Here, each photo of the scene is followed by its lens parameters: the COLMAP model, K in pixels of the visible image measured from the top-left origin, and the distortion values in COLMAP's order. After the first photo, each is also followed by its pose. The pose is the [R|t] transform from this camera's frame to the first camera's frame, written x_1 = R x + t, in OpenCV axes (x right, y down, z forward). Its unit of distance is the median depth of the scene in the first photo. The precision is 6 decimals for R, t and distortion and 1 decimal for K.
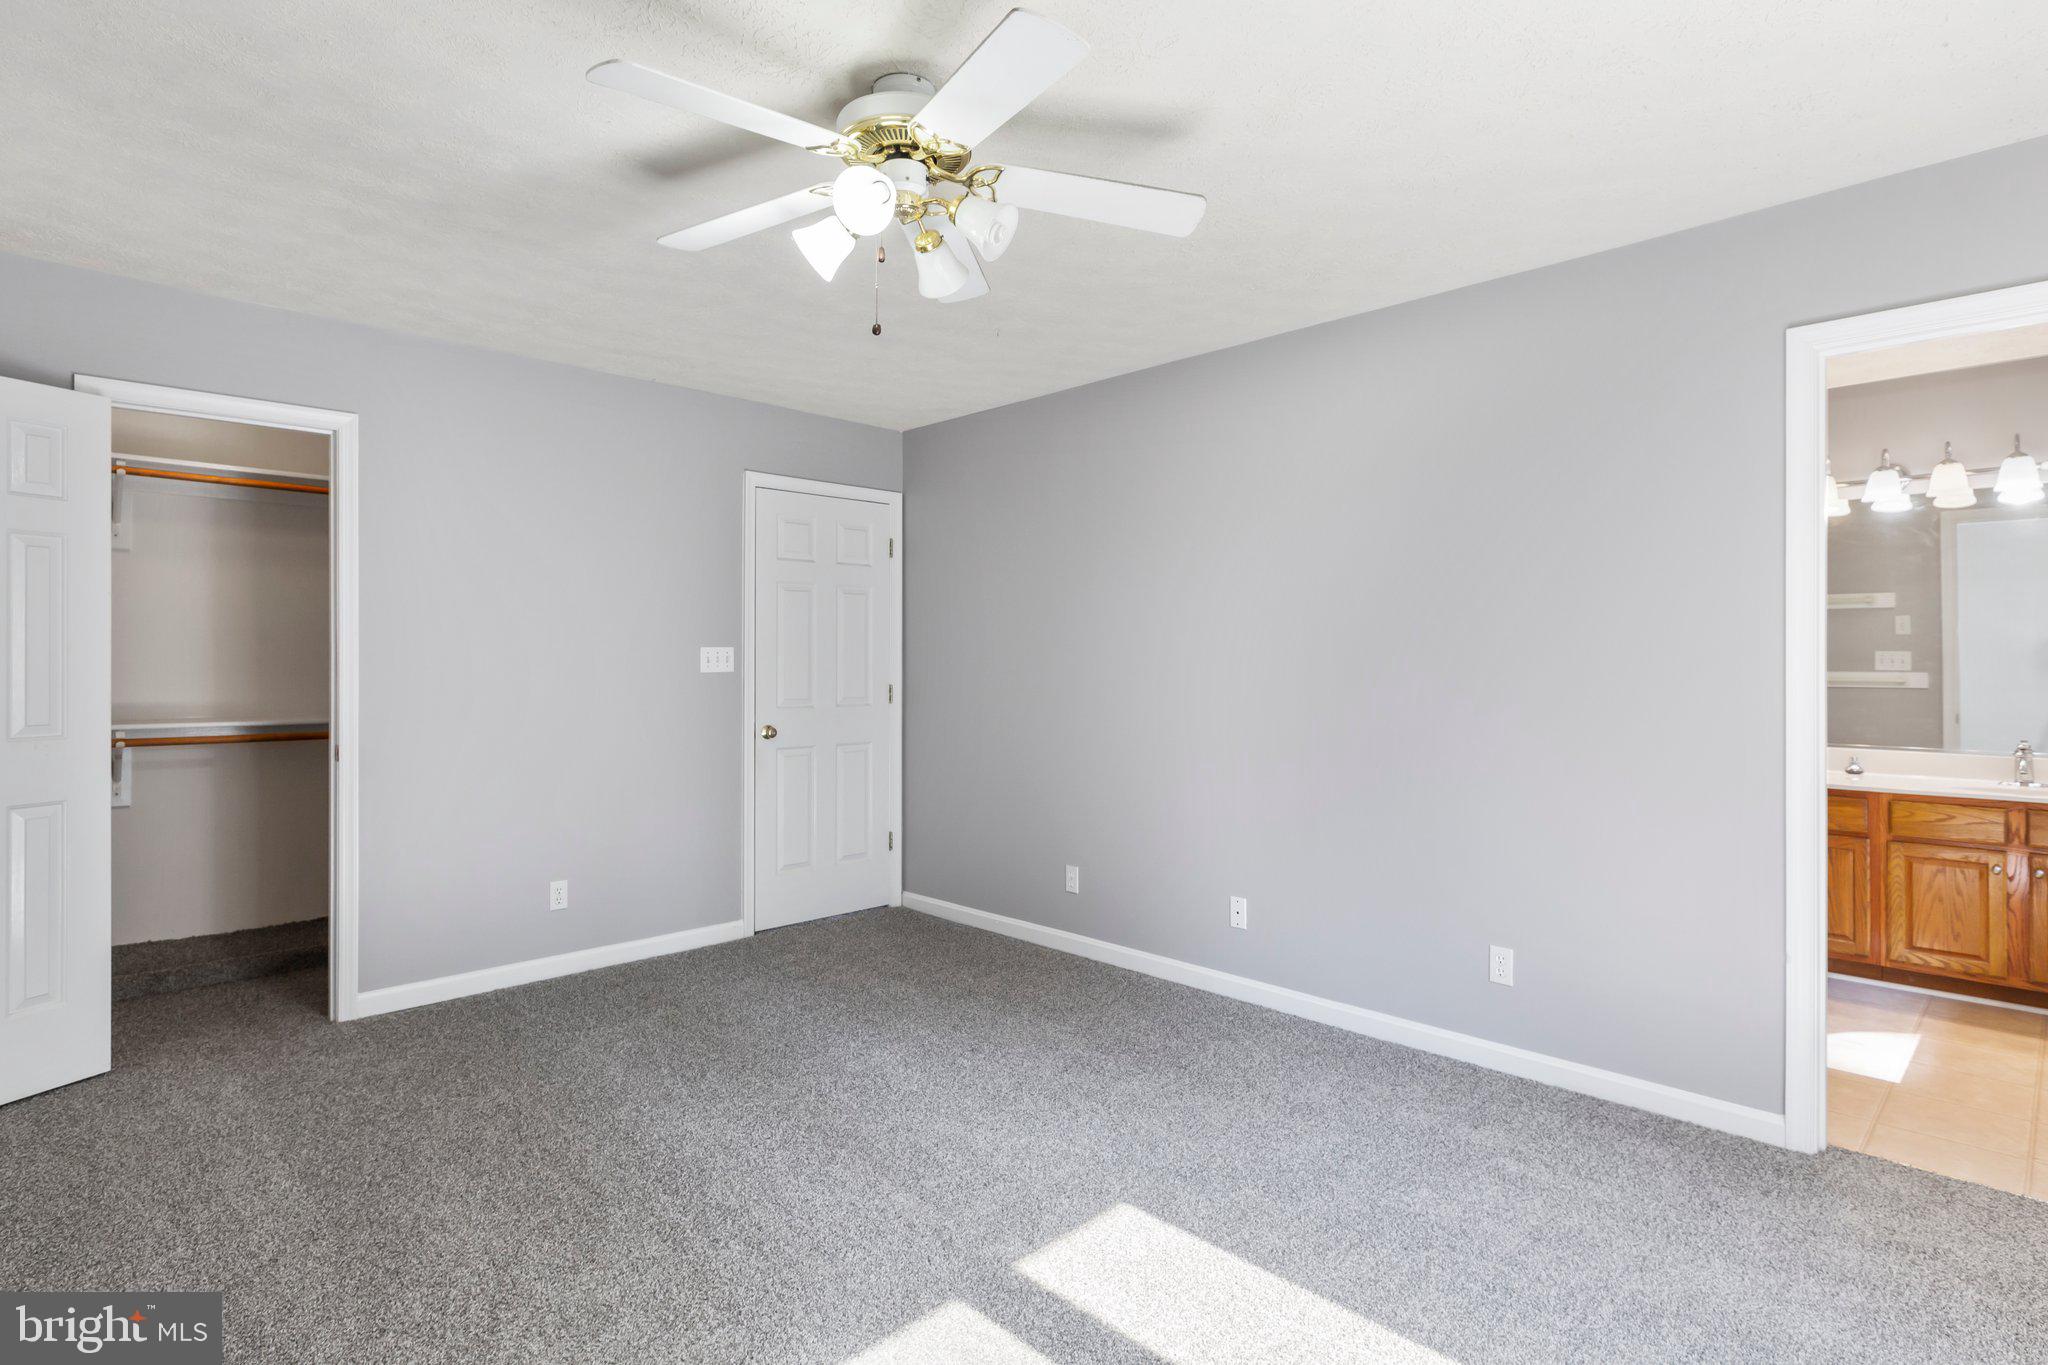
lens RADIAL K [[1033.0, 0, 1027.4], [0, 1033.0, 657.1], [0, 0, 1]] dist [-0.001394, -0.000370]
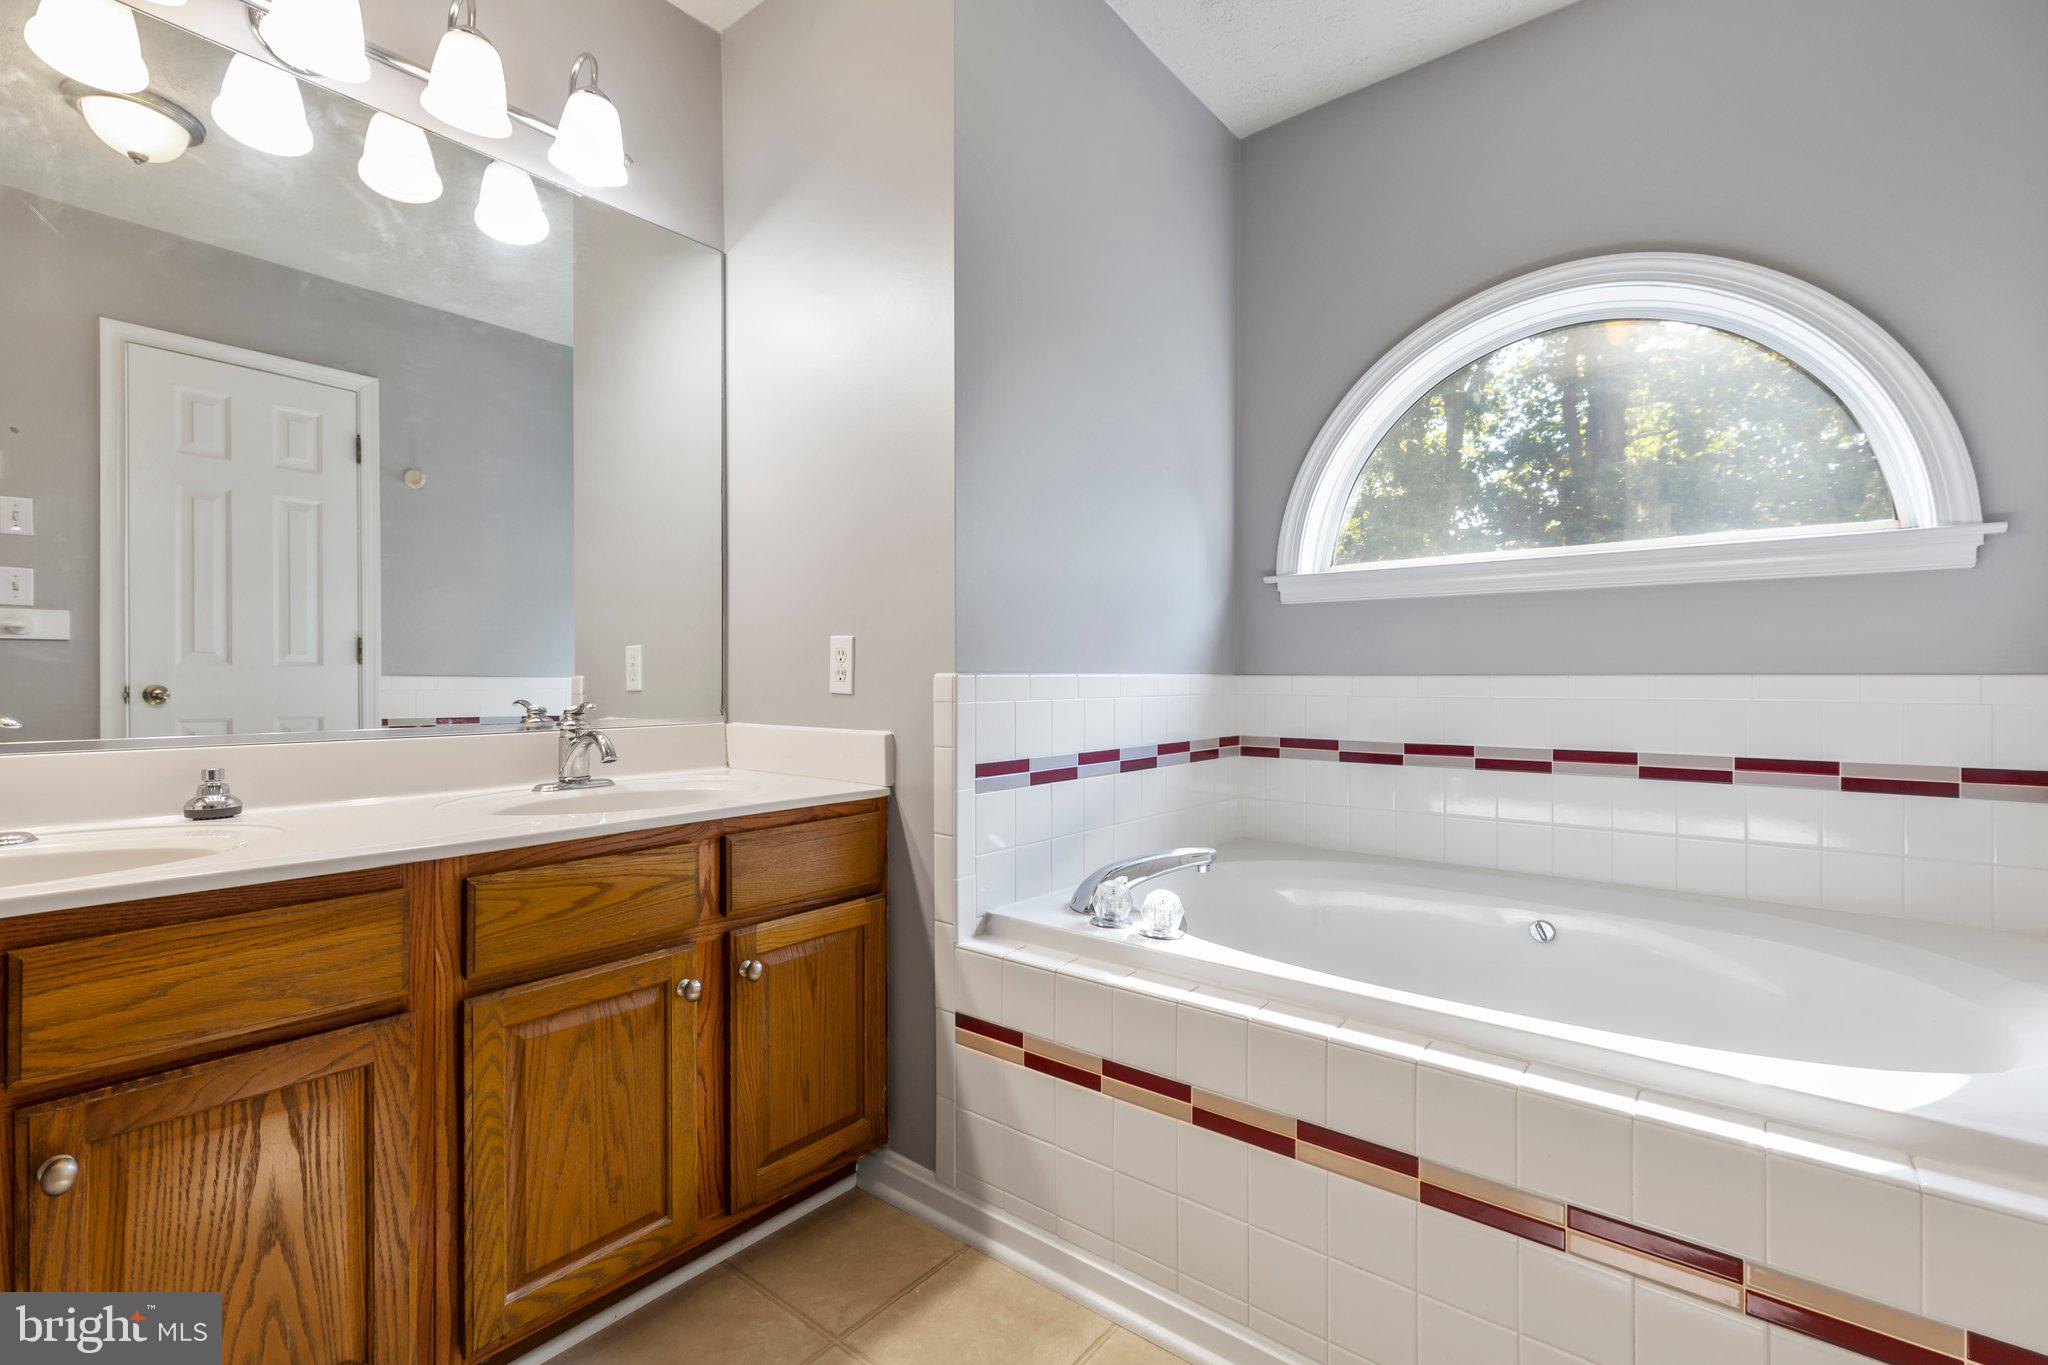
lens RADIAL K [[924.4, 0, 1021.3], [0, 924.4, 675.8], [0, 0, 1]] dist [0.002056, 0.000470]
pose [[-0.117214, 0.000397, 0.993107, 0.519034], [-0.000405, 1.000000, -0.000447, 0.073793], [-0.993107, -0.000454, -0.117214, 0.864090]]
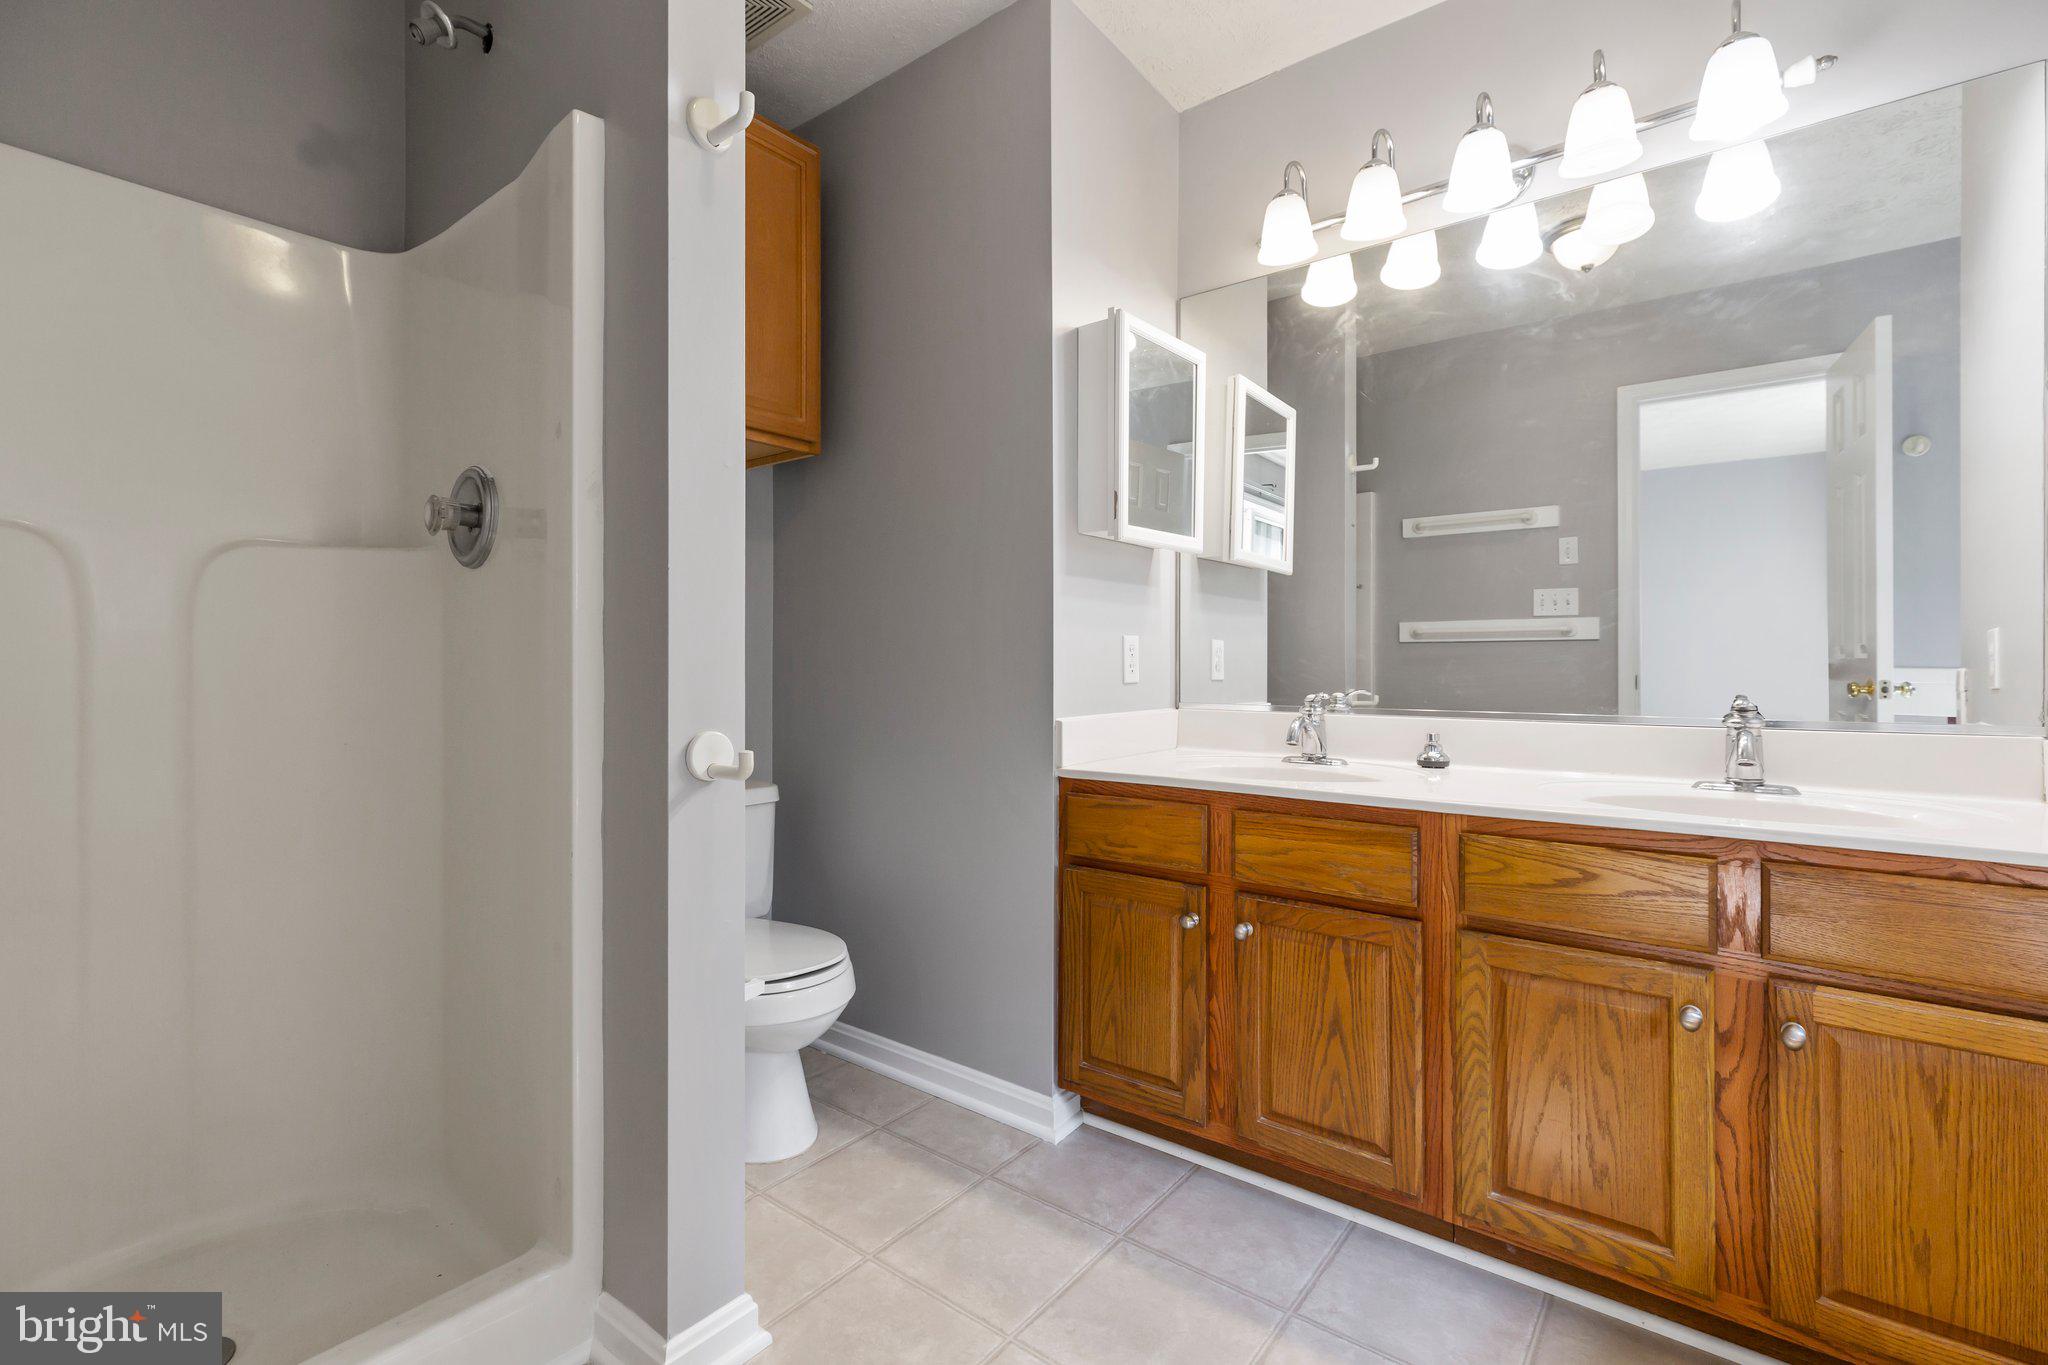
lens RADIAL K [[908.8, 0, 1028.3], [0, 908.8, 667.9], [0, 0, 1]] dist [0.001417, 0.000313]
pose [[0.991787, -0.000578, 0.127896, 0.619232], [-0.000019, 0.999989, 0.004673, 0.070947], [-0.127897, -0.004637, 0.991777, 0.661614]]
